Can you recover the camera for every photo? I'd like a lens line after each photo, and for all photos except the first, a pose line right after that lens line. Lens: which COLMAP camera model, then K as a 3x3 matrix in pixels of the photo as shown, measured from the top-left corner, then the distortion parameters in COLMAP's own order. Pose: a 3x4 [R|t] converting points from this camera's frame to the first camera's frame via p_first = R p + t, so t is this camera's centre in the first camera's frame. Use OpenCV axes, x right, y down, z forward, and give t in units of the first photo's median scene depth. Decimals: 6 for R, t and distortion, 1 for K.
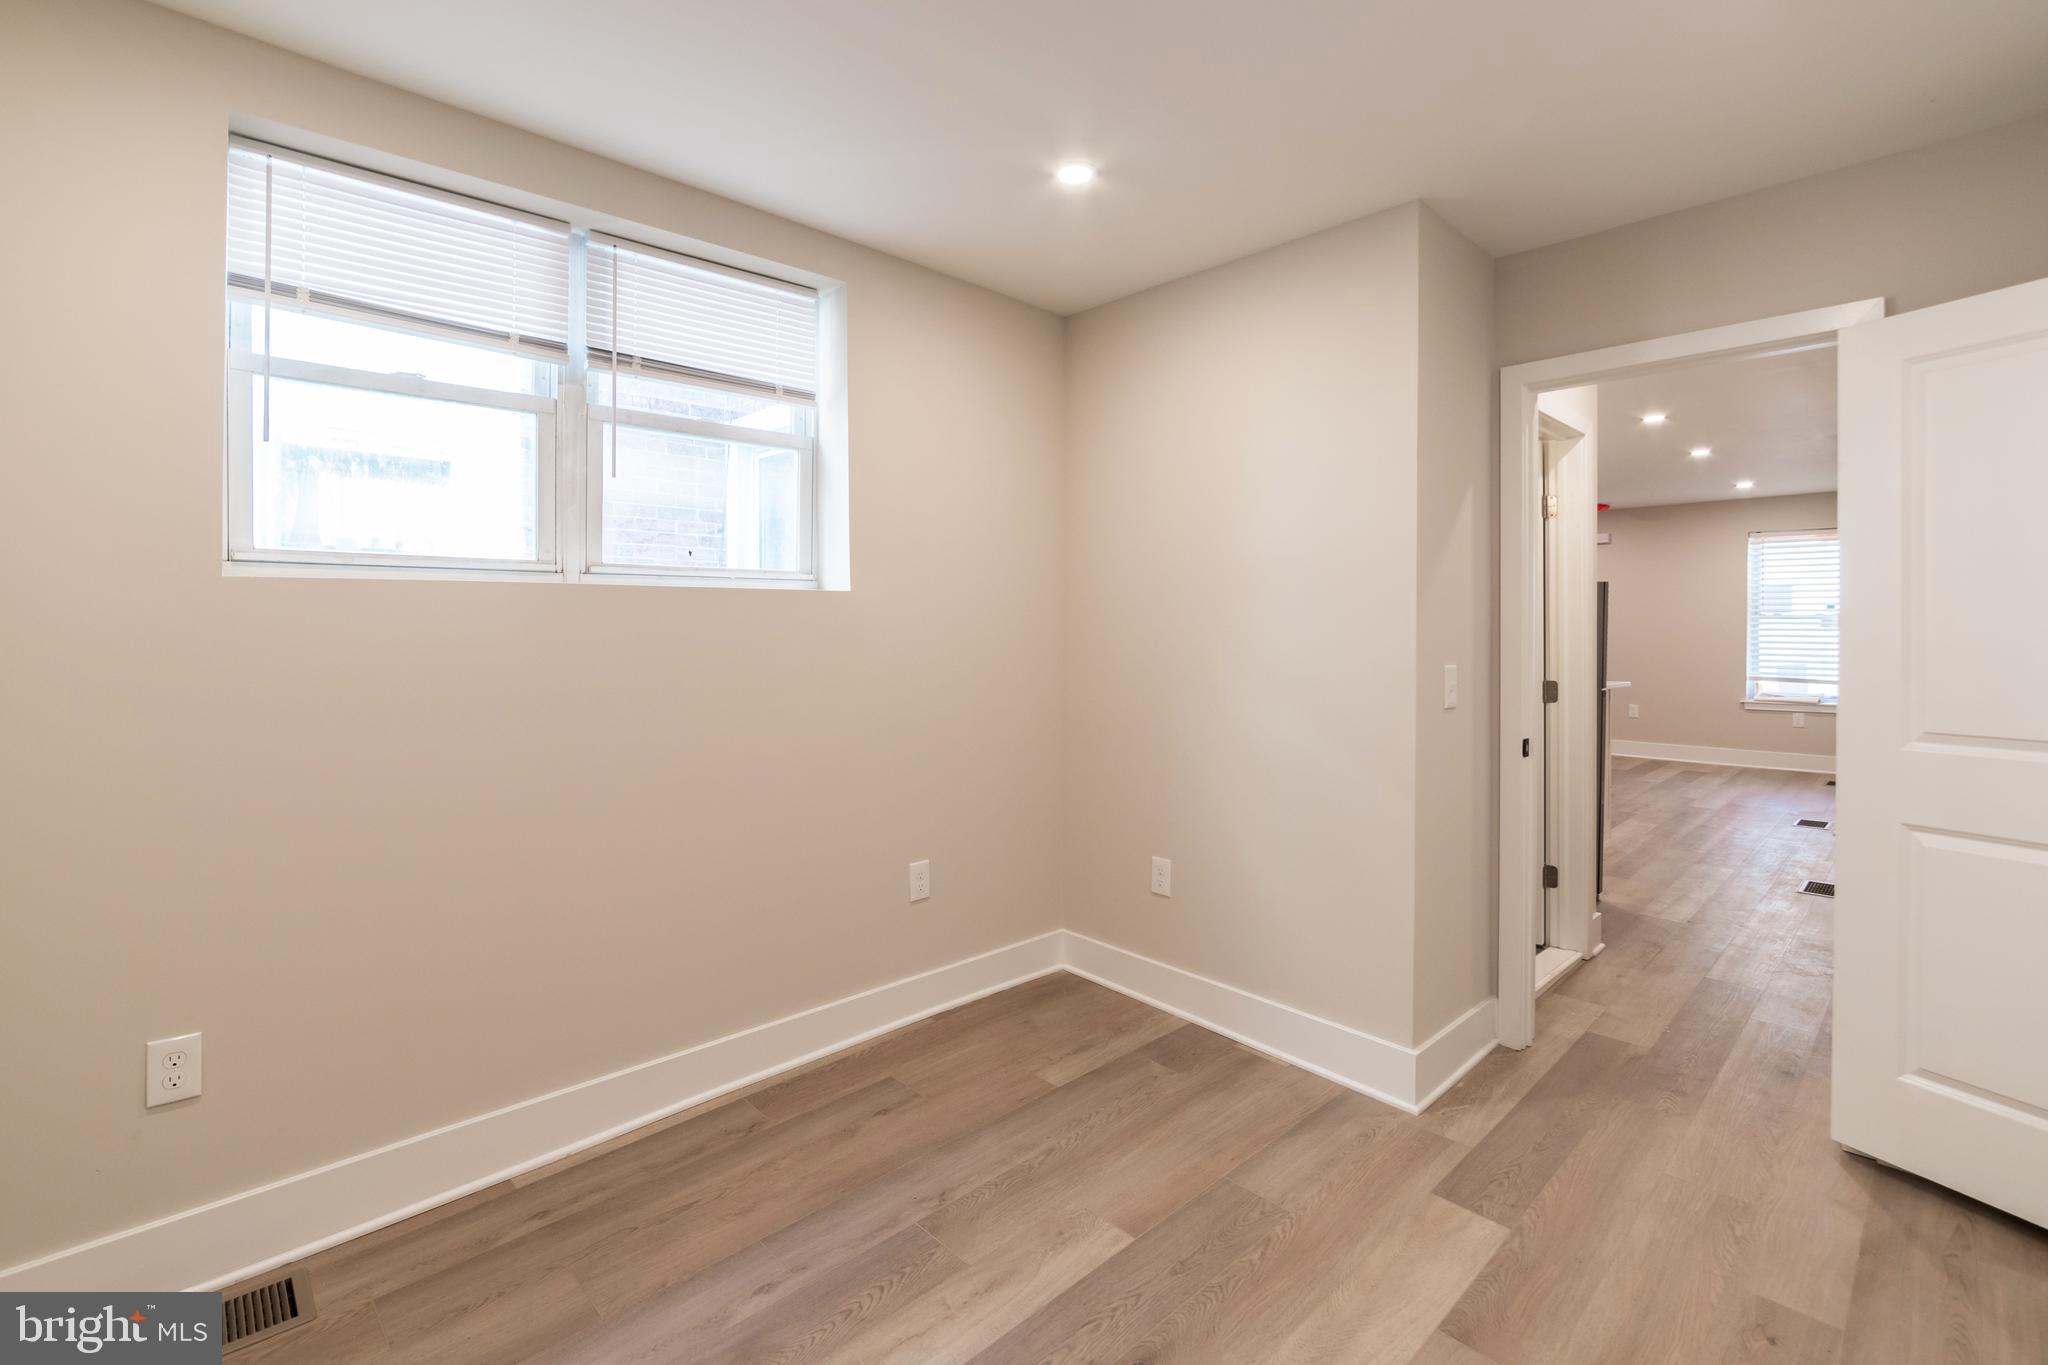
lens RADIAL K [[931.1, 0, 1016.3], [0, 931.1, 619.3], [0, 0, 1]] dist [-0.001701, -0.000915]
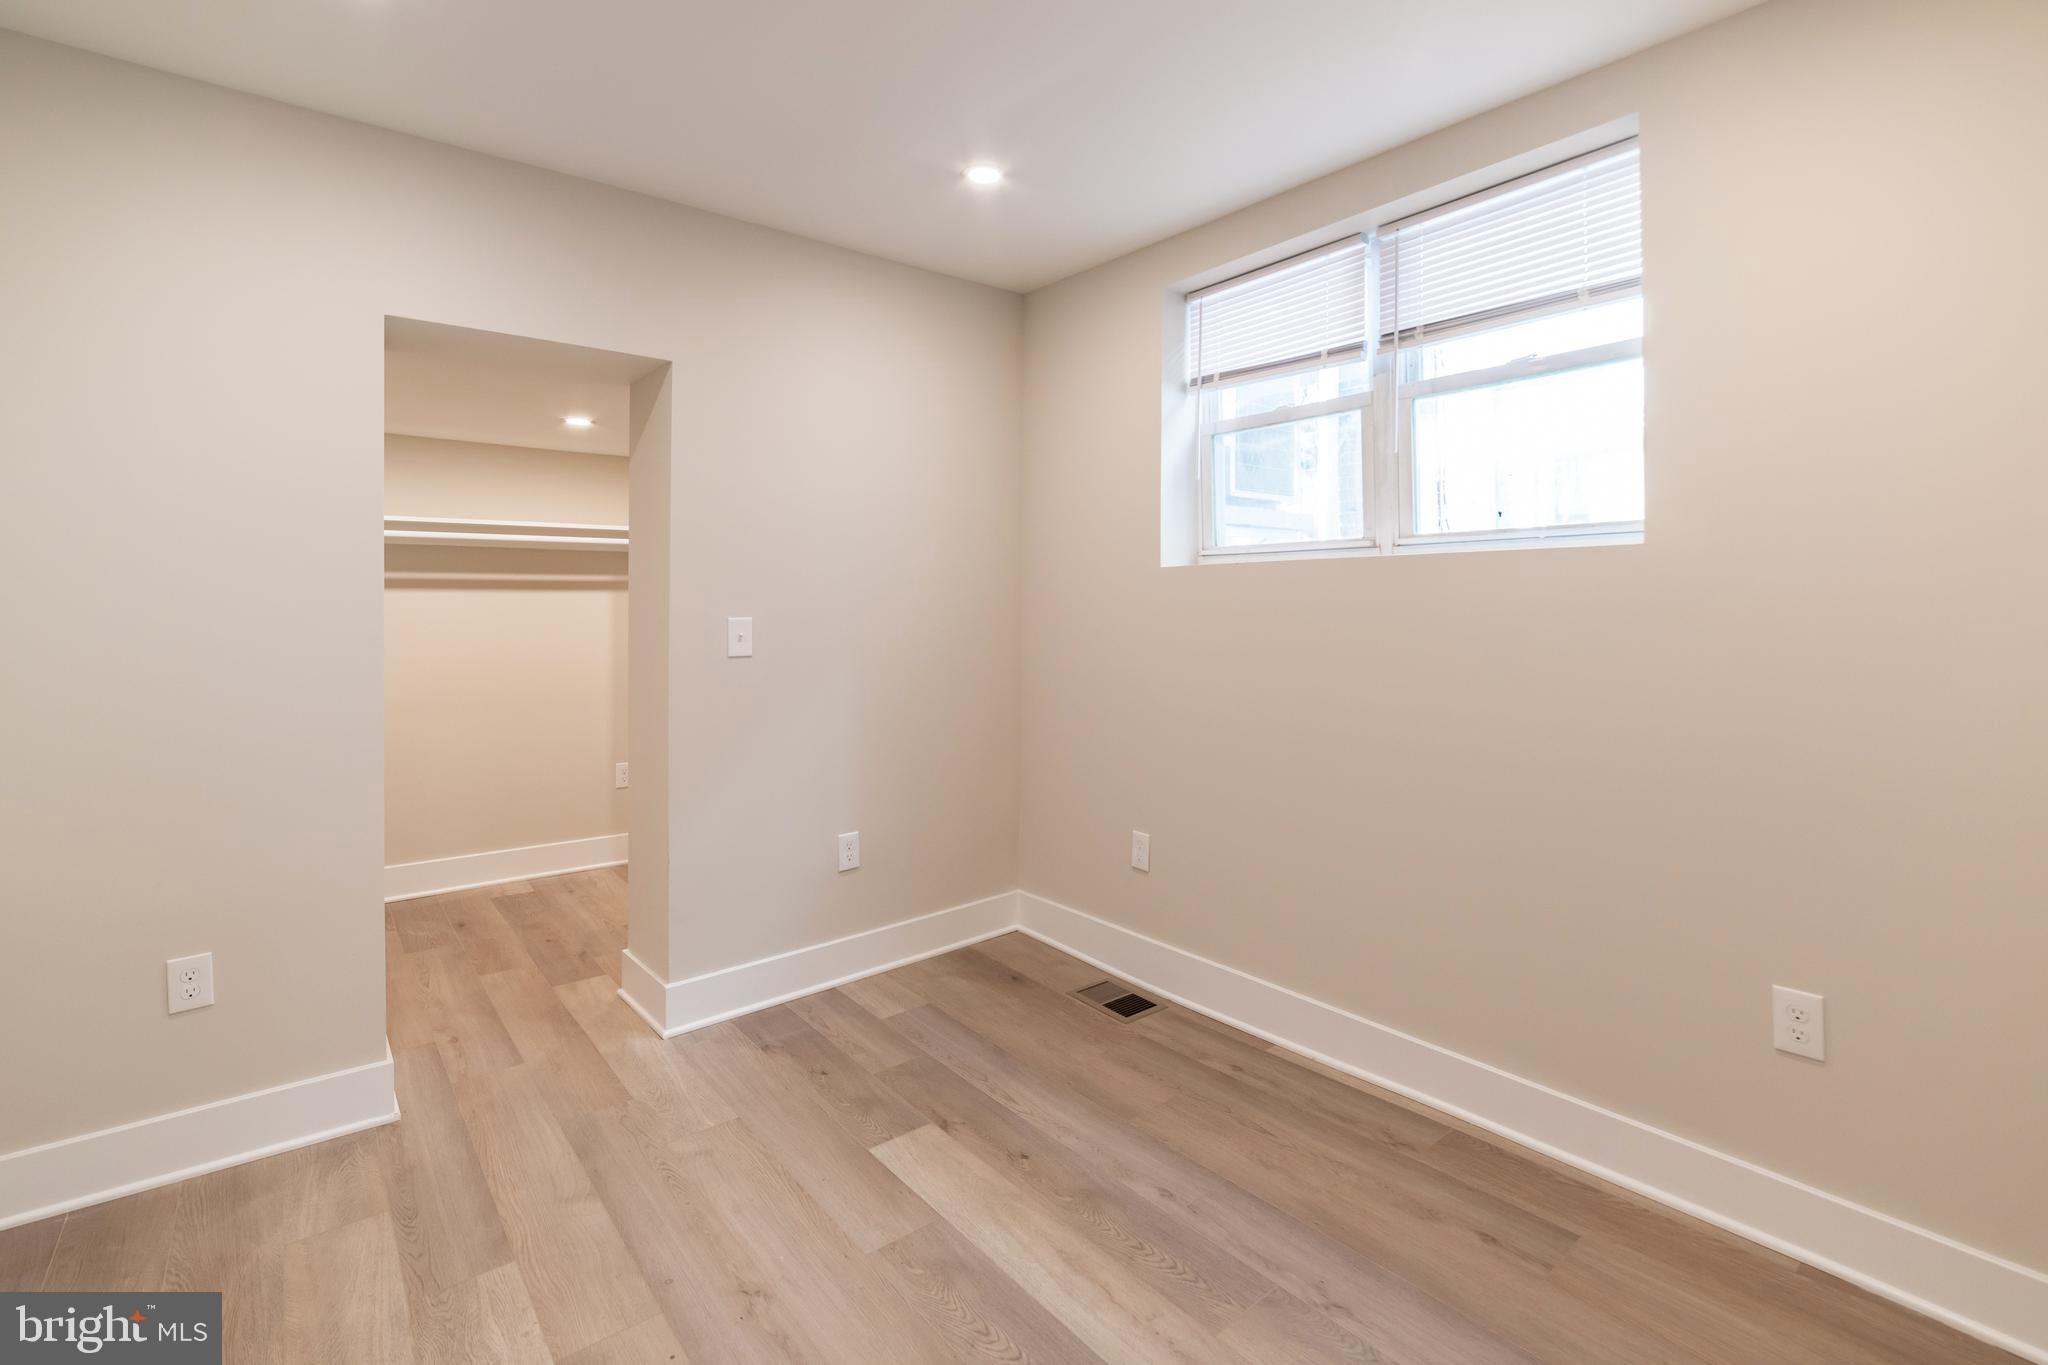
lens RADIAL K [[950.4, 0, 1061.0], [0, 950.4, 568.3], [0, 0, 1]] dist [0.001514, 0.000419]
pose [[-0.059167, -0.030498, -0.997782, 0.690383], [0.015181, 0.999390, -0.031448, 0.004864], [0.998133, -0.017008, -0.058668, 0.735288]]
